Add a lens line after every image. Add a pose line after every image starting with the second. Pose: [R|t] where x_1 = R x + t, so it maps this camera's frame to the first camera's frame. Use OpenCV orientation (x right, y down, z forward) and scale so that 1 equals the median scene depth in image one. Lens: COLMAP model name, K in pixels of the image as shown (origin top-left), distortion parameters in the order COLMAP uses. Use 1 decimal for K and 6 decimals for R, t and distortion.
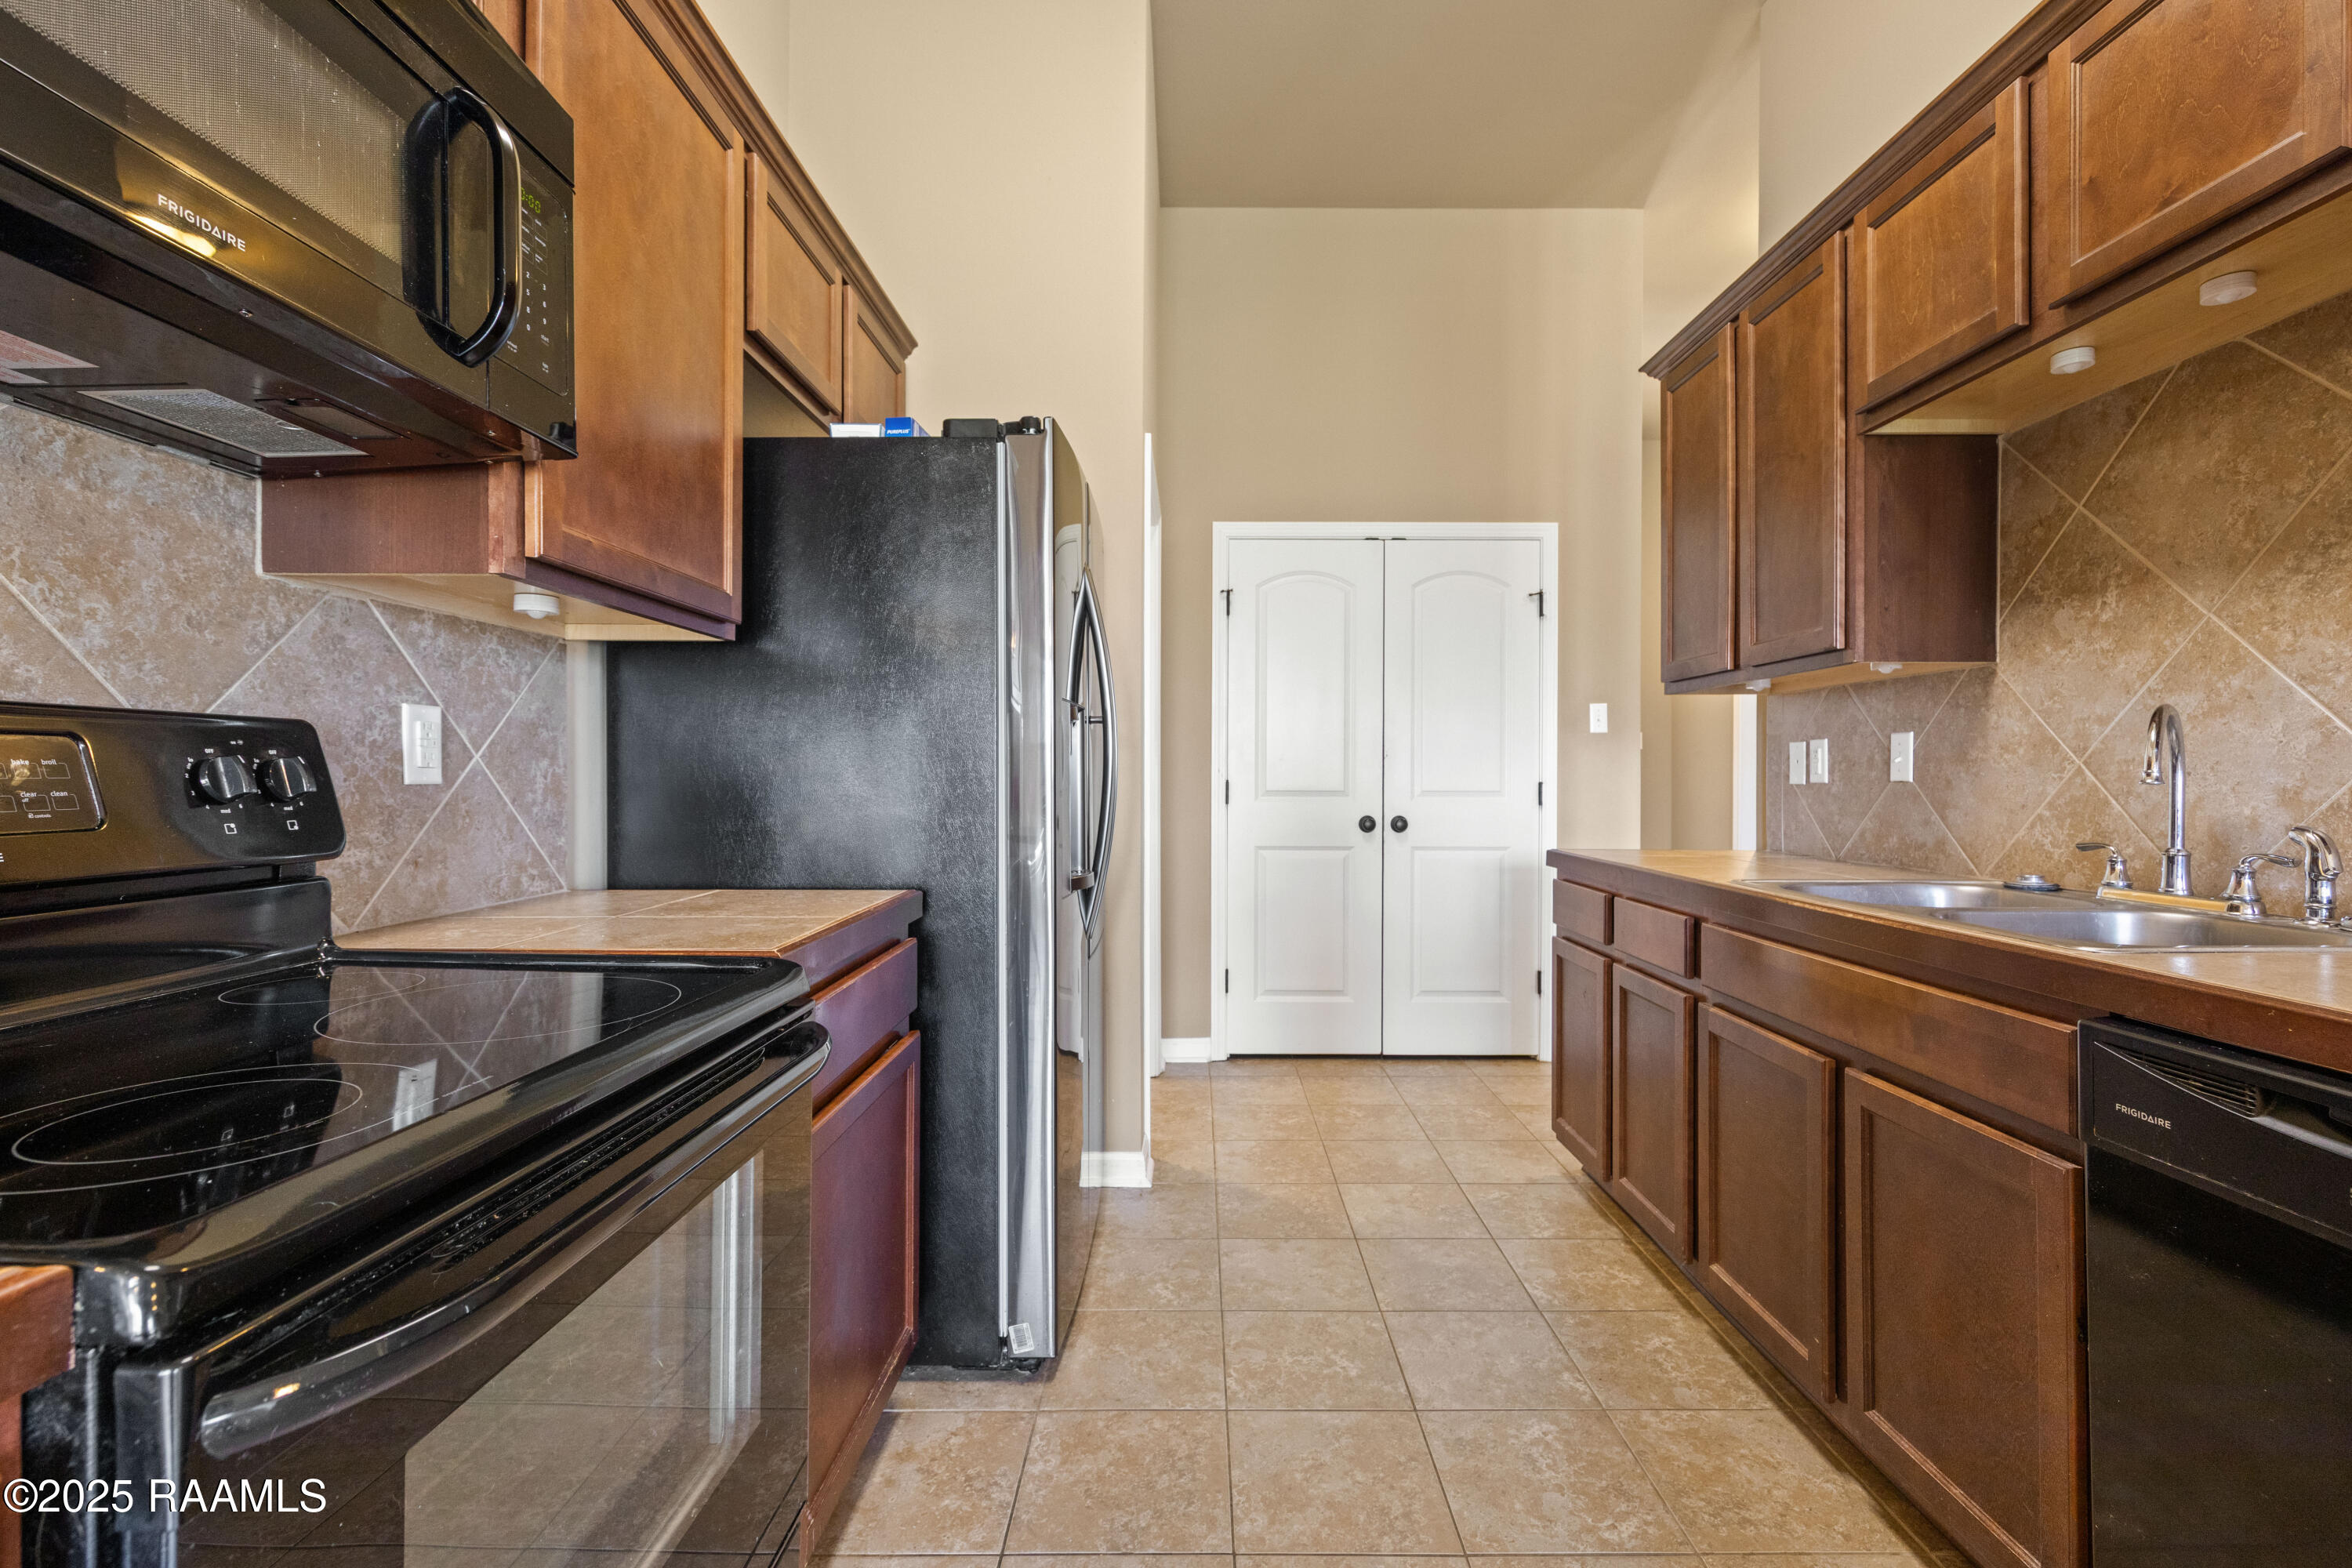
lens RADIAL K [[1018.8, 0, 1176.7], [0, 1018.8, 781.3], [0, 0, 1]] dist [0.000485, -0.000100]
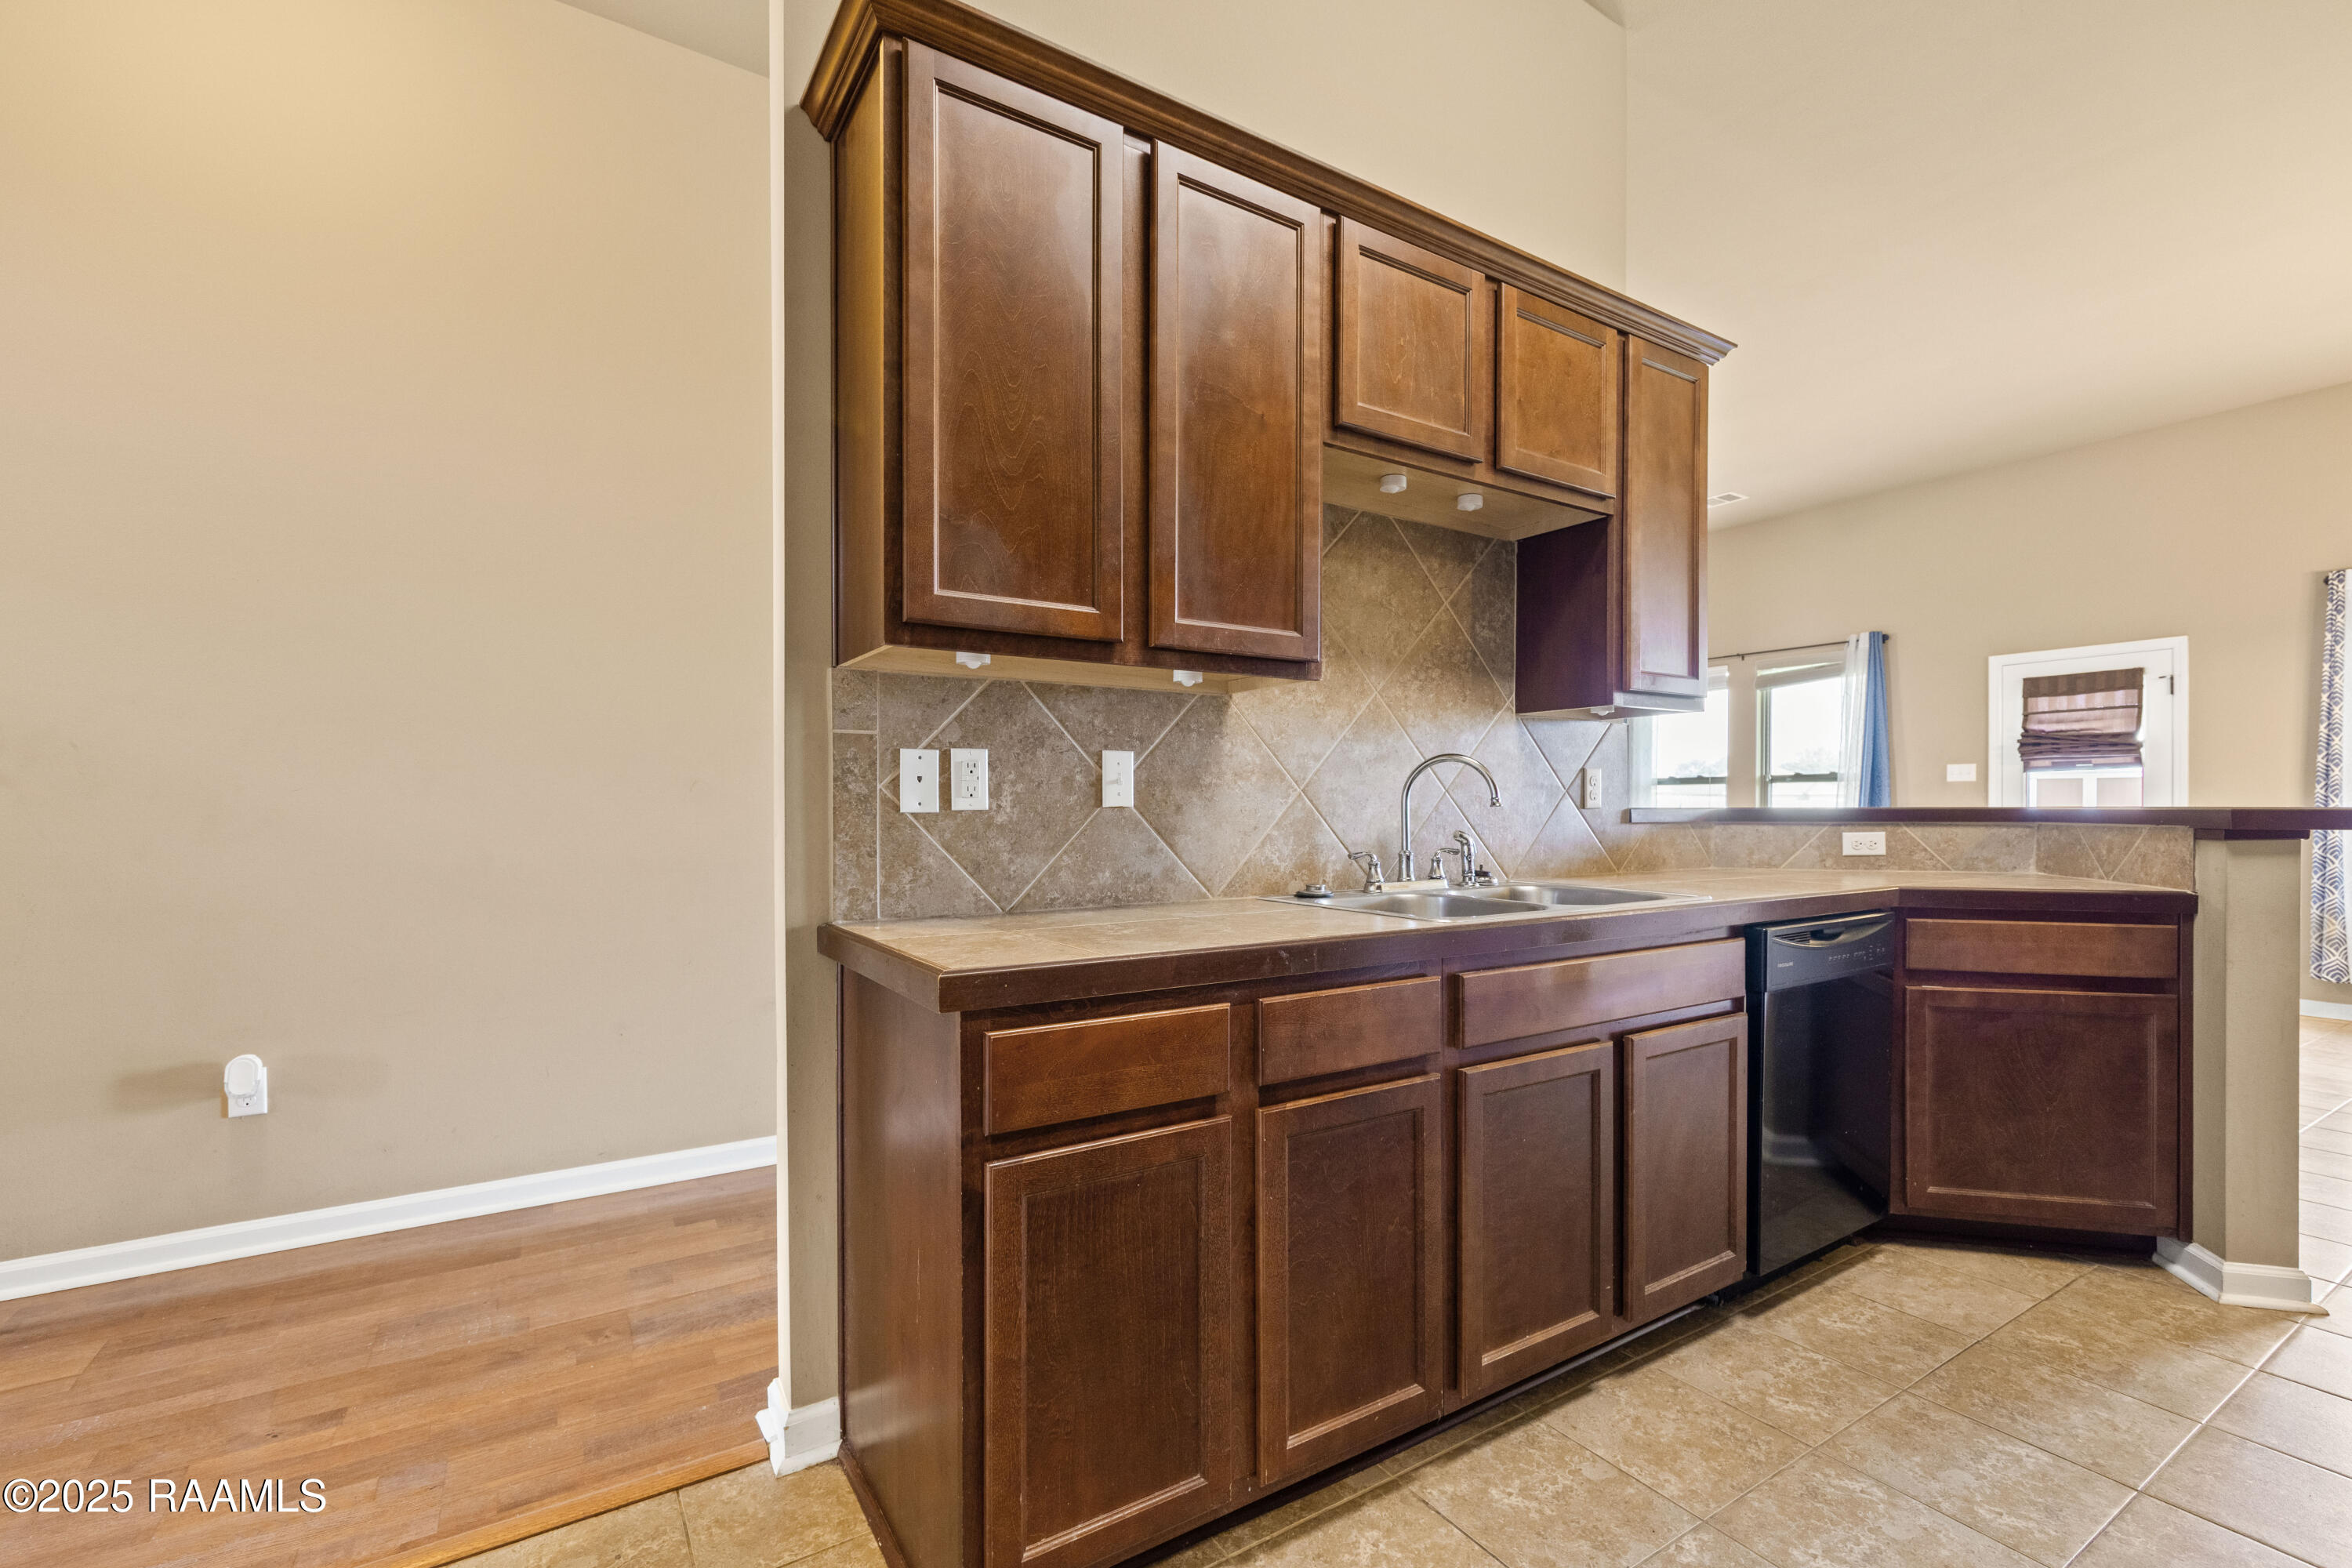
lens RADIAL K [[1018.8, 0, 1174.9], [0, 1018.8, 806.3], [0, 0, 1]] dist [0.000485, -0.000100]
pose [[-0.548865, -0.010809, 0.835841, -0.051587], [-0.000919, 0.999924, 0.012328, -0.012342], [-0.835910, 0.005998, -0.548833, 1.583422]]
